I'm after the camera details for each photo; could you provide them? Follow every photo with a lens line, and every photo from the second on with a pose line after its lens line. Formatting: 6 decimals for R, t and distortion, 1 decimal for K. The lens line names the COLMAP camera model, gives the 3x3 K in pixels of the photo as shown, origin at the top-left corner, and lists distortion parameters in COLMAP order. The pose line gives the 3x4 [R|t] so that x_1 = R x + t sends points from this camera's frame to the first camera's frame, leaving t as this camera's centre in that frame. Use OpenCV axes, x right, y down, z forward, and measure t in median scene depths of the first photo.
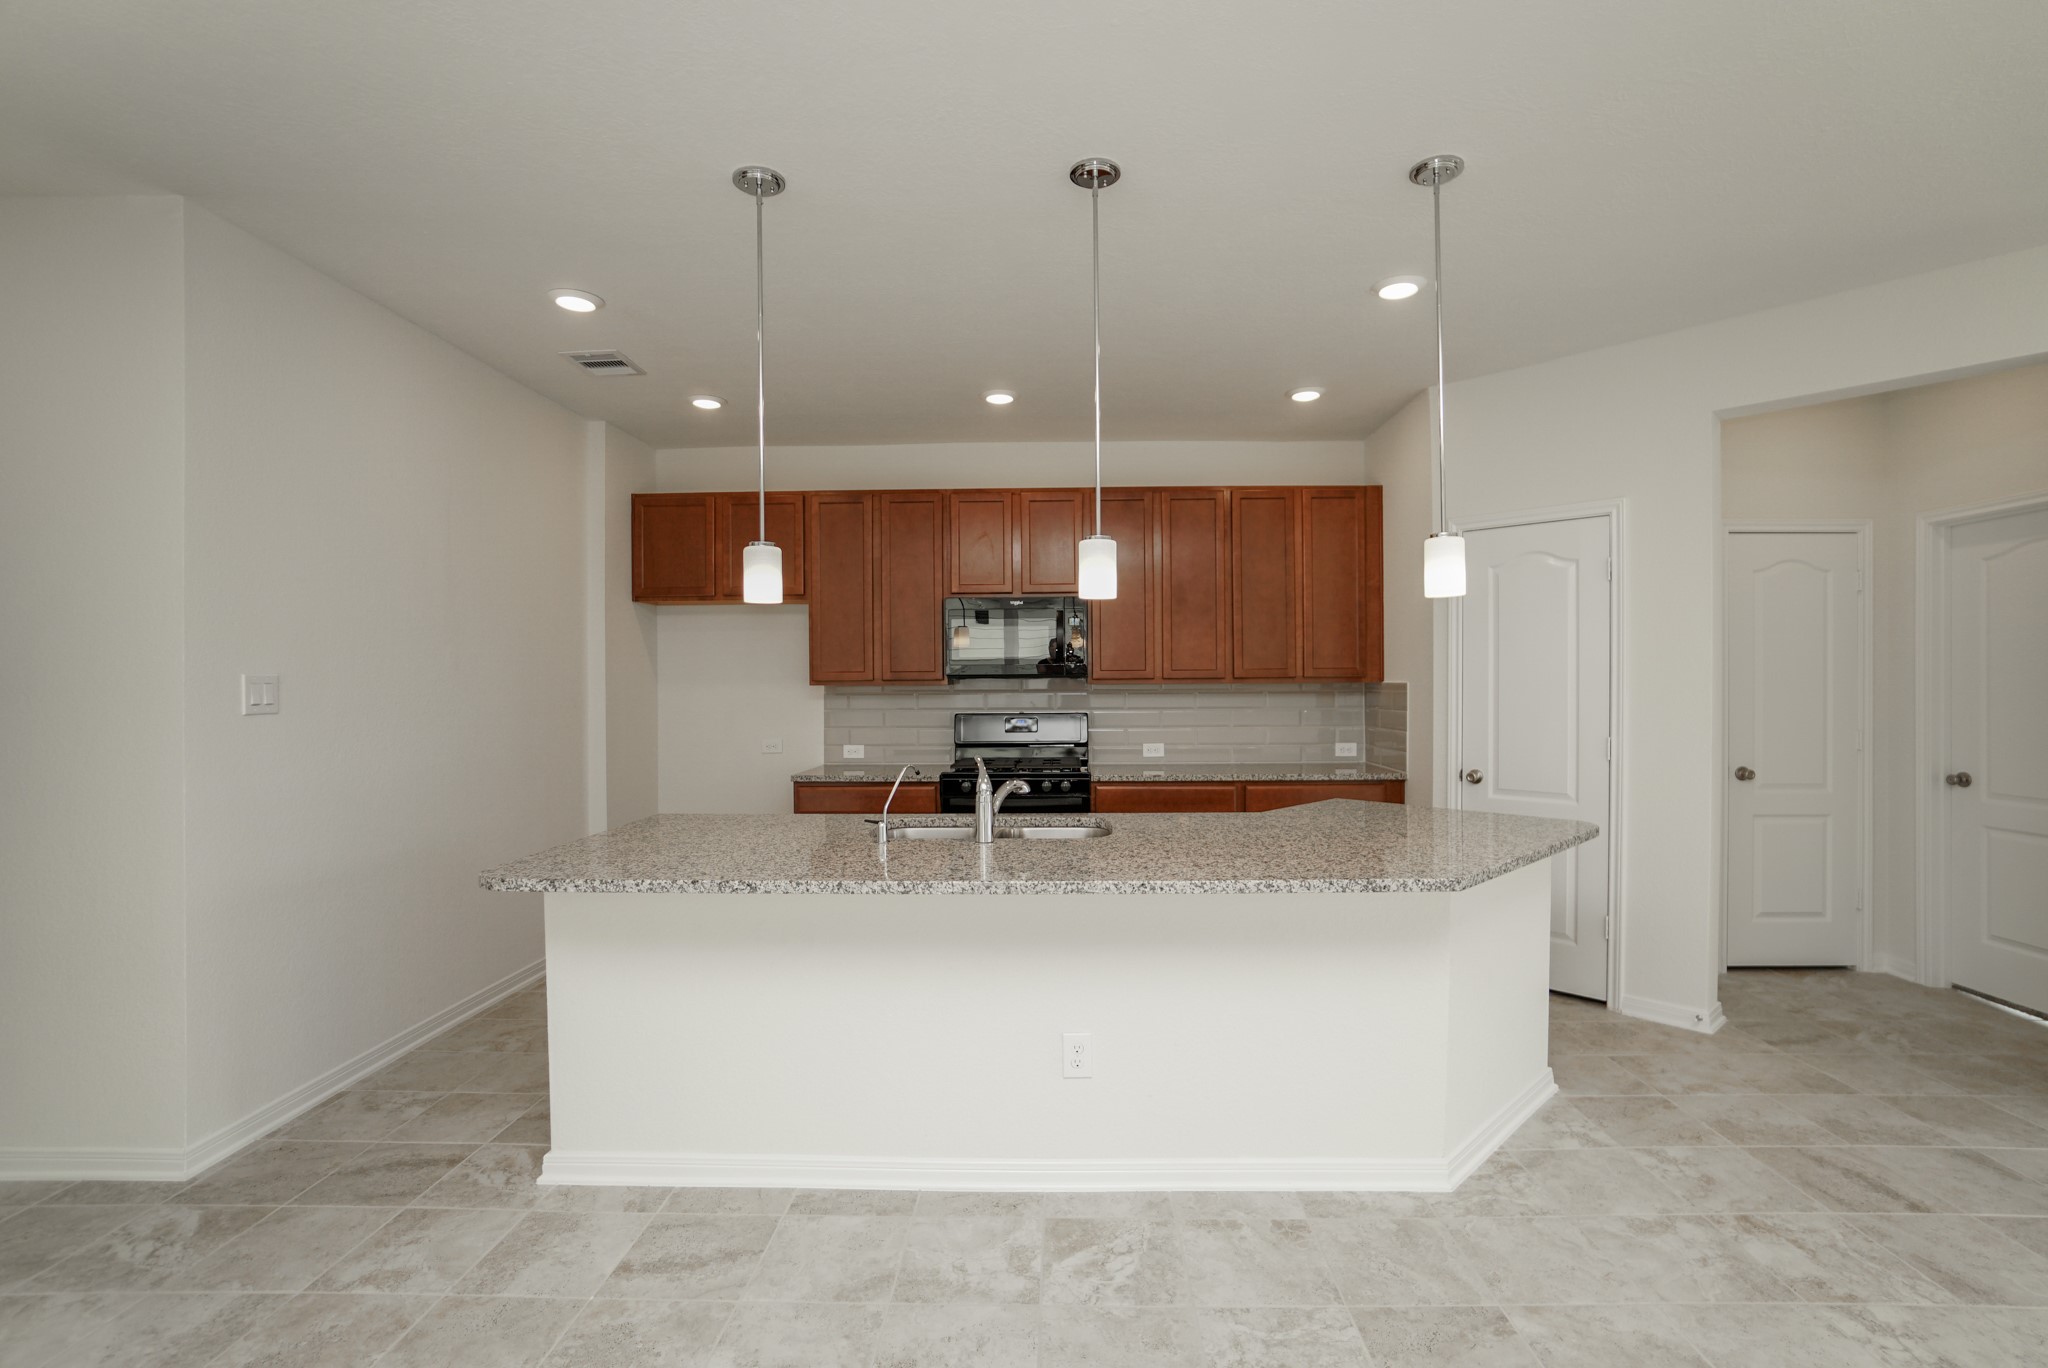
lens RADIAL K [[931.1, 0, 1044.1], [0, 931.1, 690.7], [0, 0, 1]] dist [-0.053753, 0.024151]
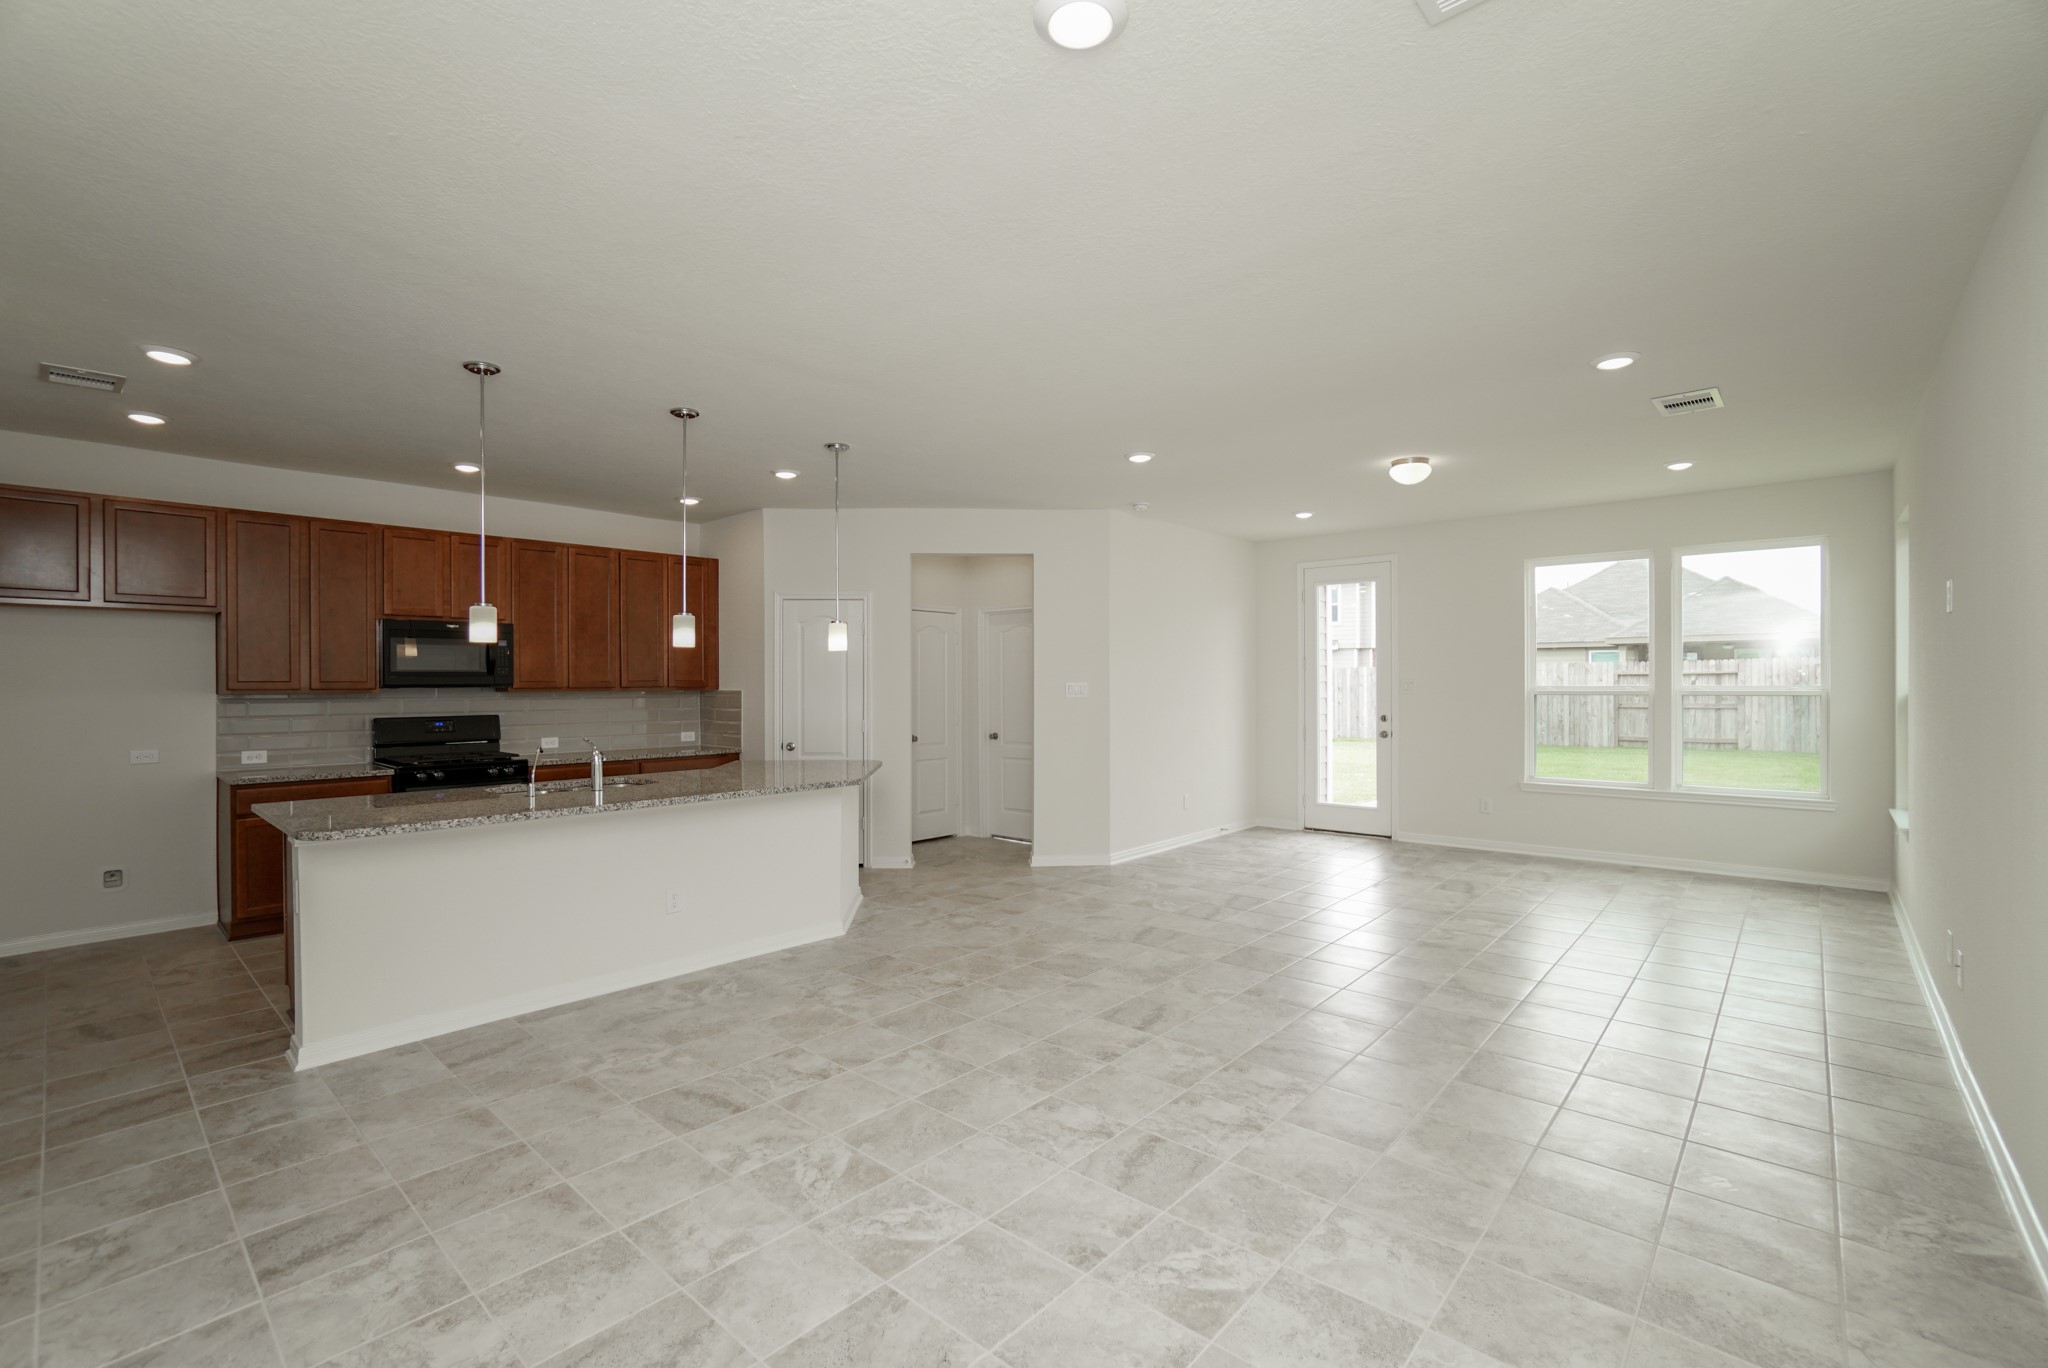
lens RADIAL K [[906.3, 0, 1014.4], [0, 906.3, 683.8], [0, 0, 1]] dist [-0.051580, 0.022402]
pose [[0.655787, 0.001363, 0.754945, -0.603542], [0.007420, 0.999938, -0.008251, -0.004679], [-0.754910, 0.011012, 0.655736, -0.461379]]
